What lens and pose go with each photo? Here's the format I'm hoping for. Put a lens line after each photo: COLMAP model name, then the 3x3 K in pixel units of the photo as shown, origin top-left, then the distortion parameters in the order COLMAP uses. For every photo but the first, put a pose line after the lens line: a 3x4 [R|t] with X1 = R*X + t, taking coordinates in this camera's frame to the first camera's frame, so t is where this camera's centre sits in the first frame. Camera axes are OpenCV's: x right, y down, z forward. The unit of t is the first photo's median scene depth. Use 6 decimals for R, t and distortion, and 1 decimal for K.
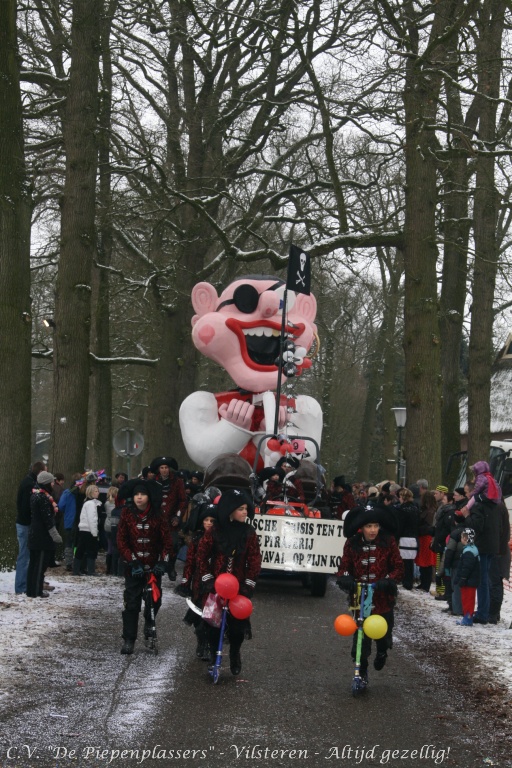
lens RADIAL K [[1465.0, 0, 252.8], [0, 1465.0, 383.8], [0, 0, 1]] dist [-0.019284, 0.000000]
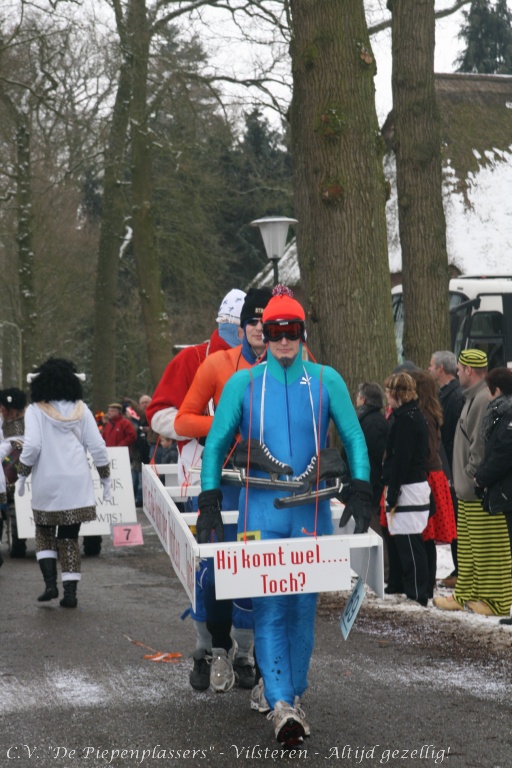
lens RADIAL K [[2534.6, 0, 255.7], [0, 2534.6, 387.1], [0, 0, 1]] dist [0.401655, 0.000000]
pose [[0.985136, -0.078262, 0.152914, -0.030563], [0.068743, 0.995410, 0.066583, 0.014105], [-0.157423, -0.055081, 0.985994, 0.170994]]
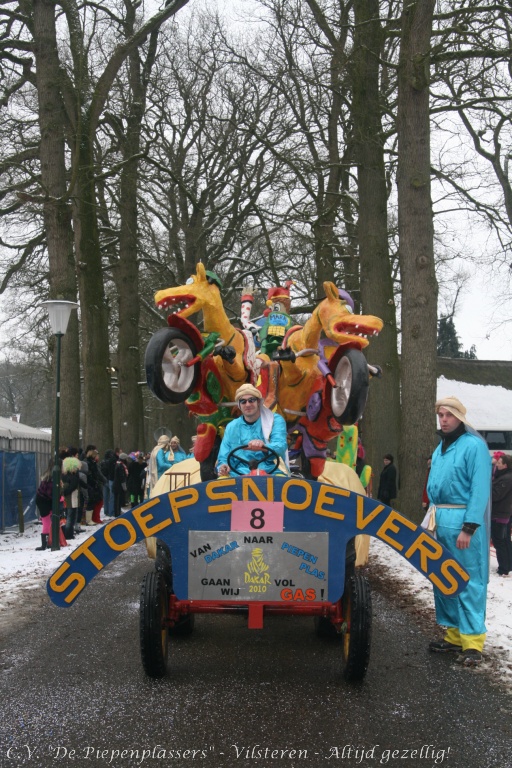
lens RADIAL K [[1030.7, 0, 262.2], [0, 1030.7, 389.1], [0, 0, 1]] dist [-0.079167, 0.000000]
pose [[0.998659, -0.042247, 0.029938, 0.000118], [0.042189, 0.999106, 0.002541, -0.008929], [-0.030019, -0.001275, 0.999549, -0.161985]]
